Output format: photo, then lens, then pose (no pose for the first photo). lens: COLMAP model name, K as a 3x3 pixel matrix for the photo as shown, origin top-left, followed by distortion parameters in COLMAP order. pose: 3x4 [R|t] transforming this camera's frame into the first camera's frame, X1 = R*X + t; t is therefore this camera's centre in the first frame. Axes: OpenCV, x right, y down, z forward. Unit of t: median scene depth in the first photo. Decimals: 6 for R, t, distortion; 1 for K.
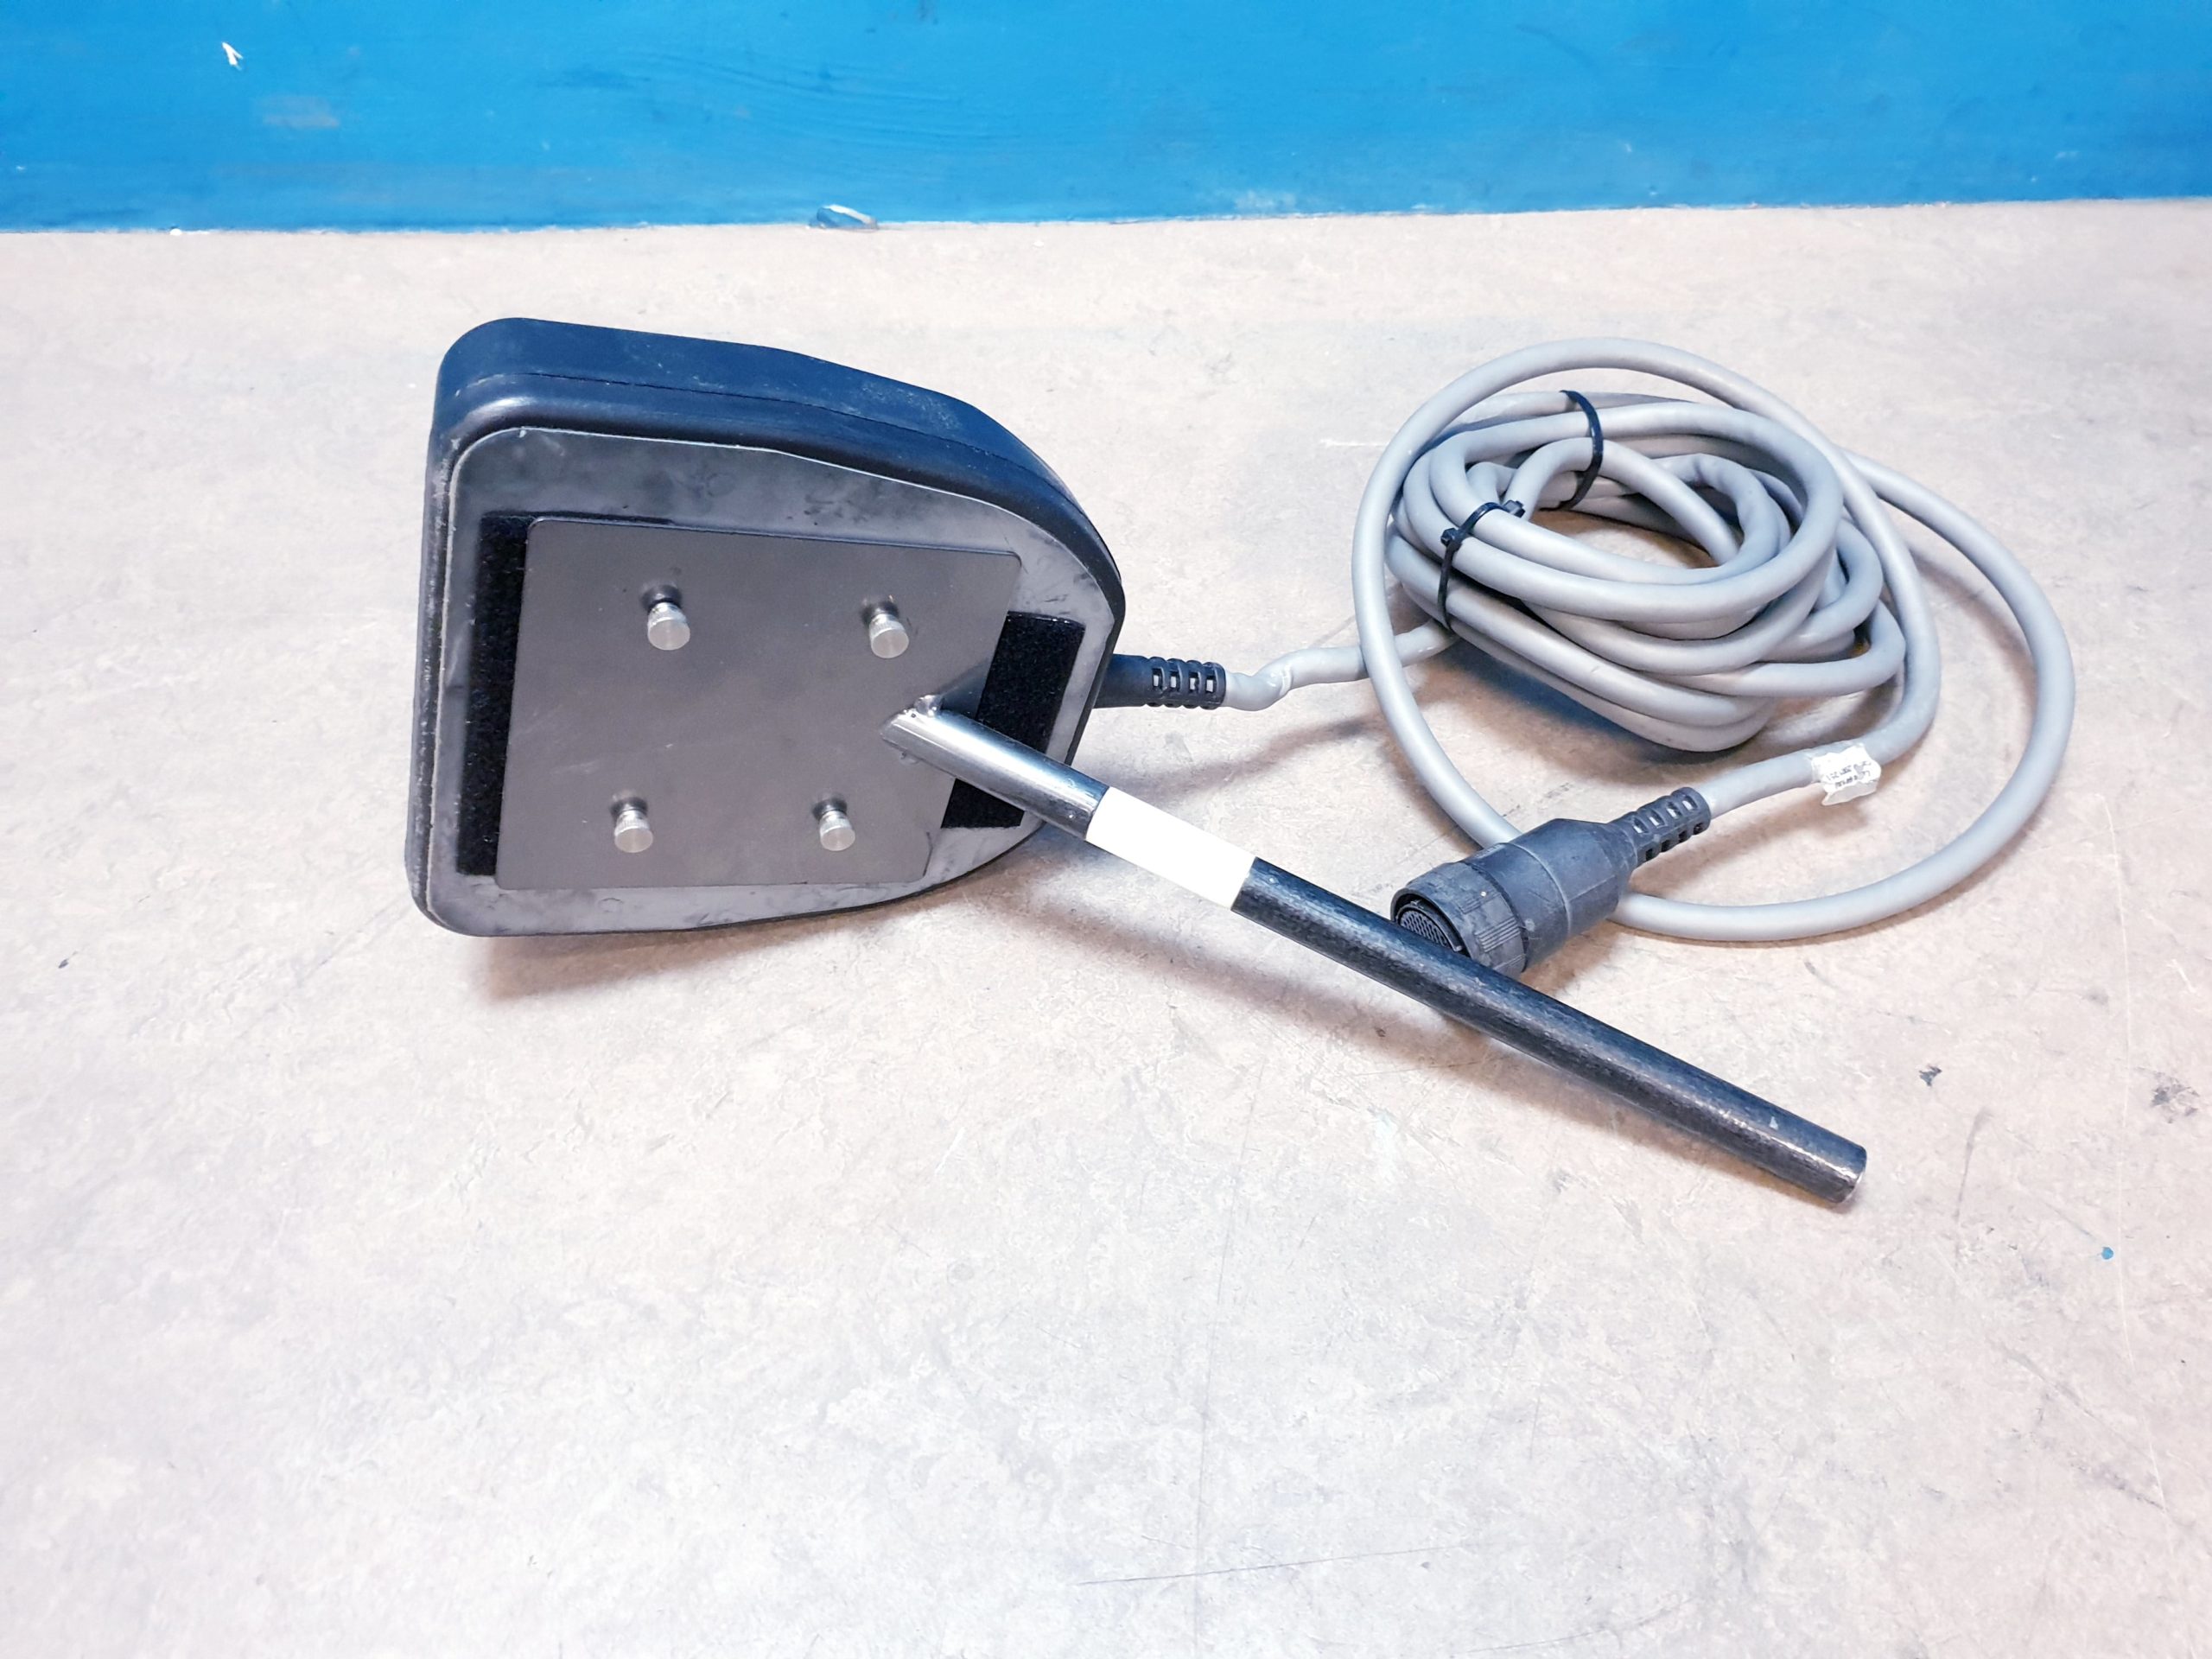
lens RADIAL K [[1676.7, 0, 1107.4], [0, 1676.7, 821.4], [0, 0, 1]] dist [0.013053, 0.012750]
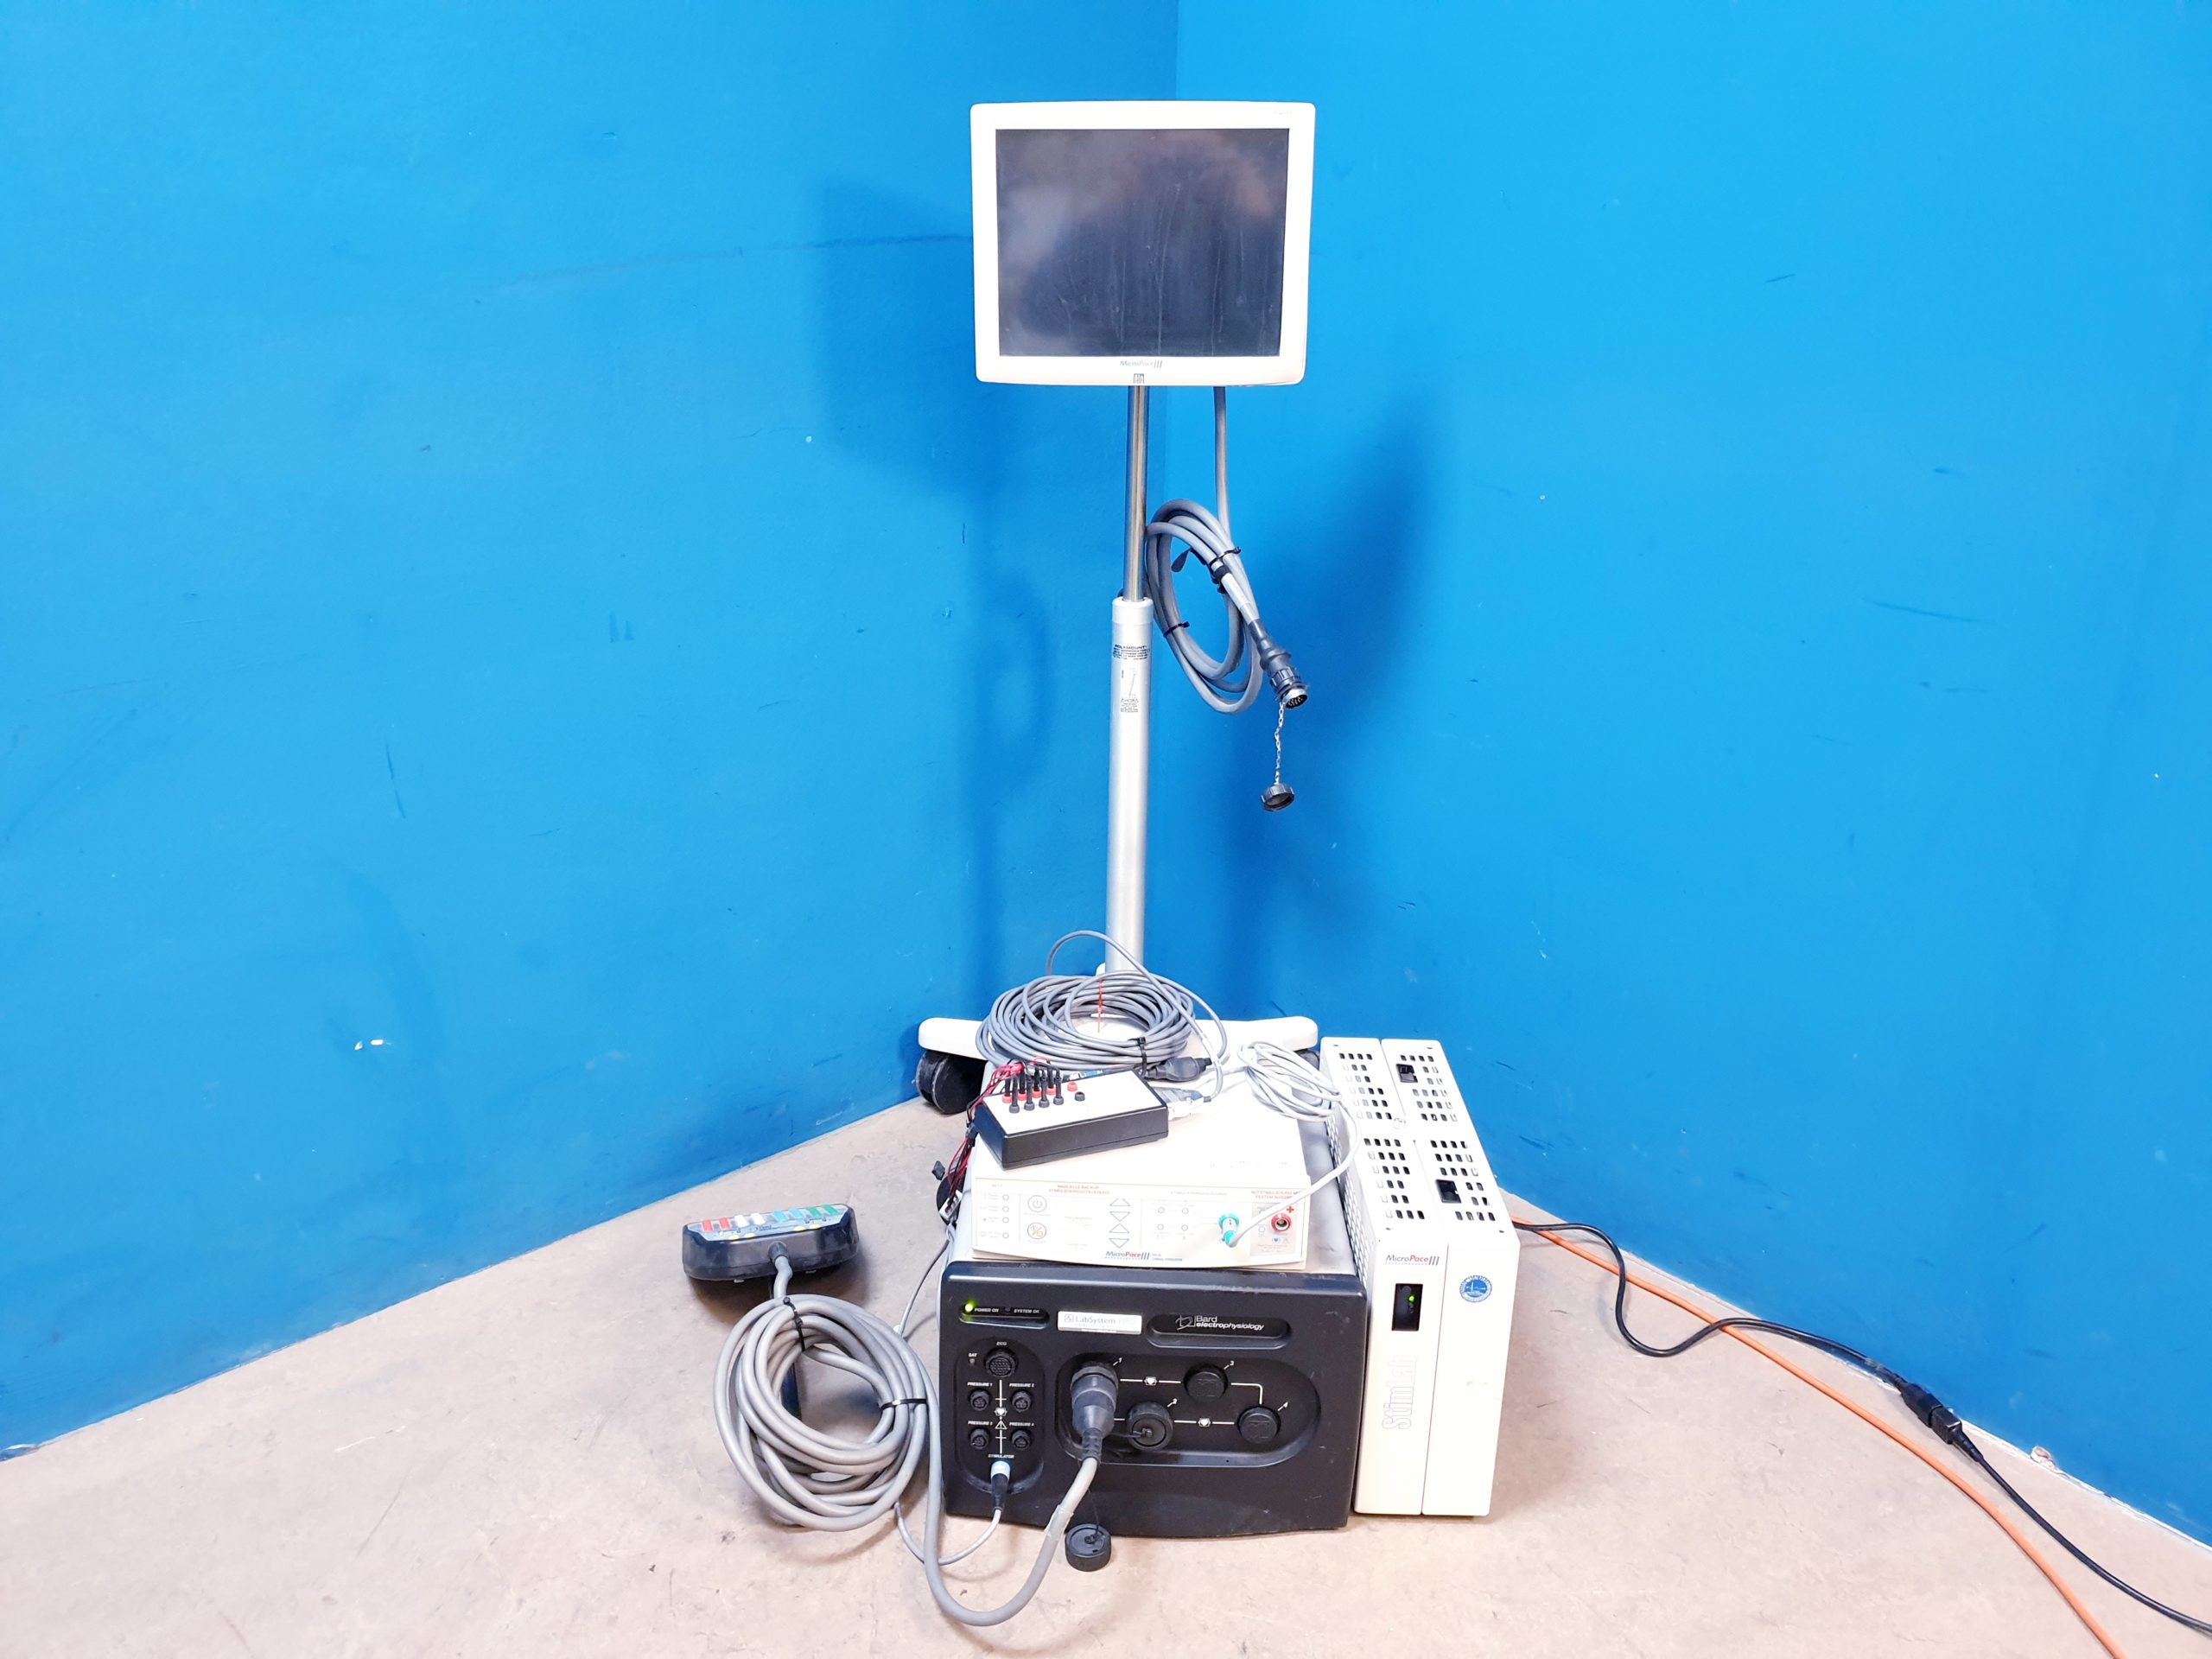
lens RADIAL K [[1676.7, 0, 1098.2], [0, 1676.7, 818.0], [0, 0, 1]] dist [0.013053, 0.012750]
pose [[0.738408, -0.184640, 0.648584, -0.374994], [0.469890, 0.830733, -0.298472, 0.193973], [-0.483690, 0.525158, 0.700181, -1.328663]]
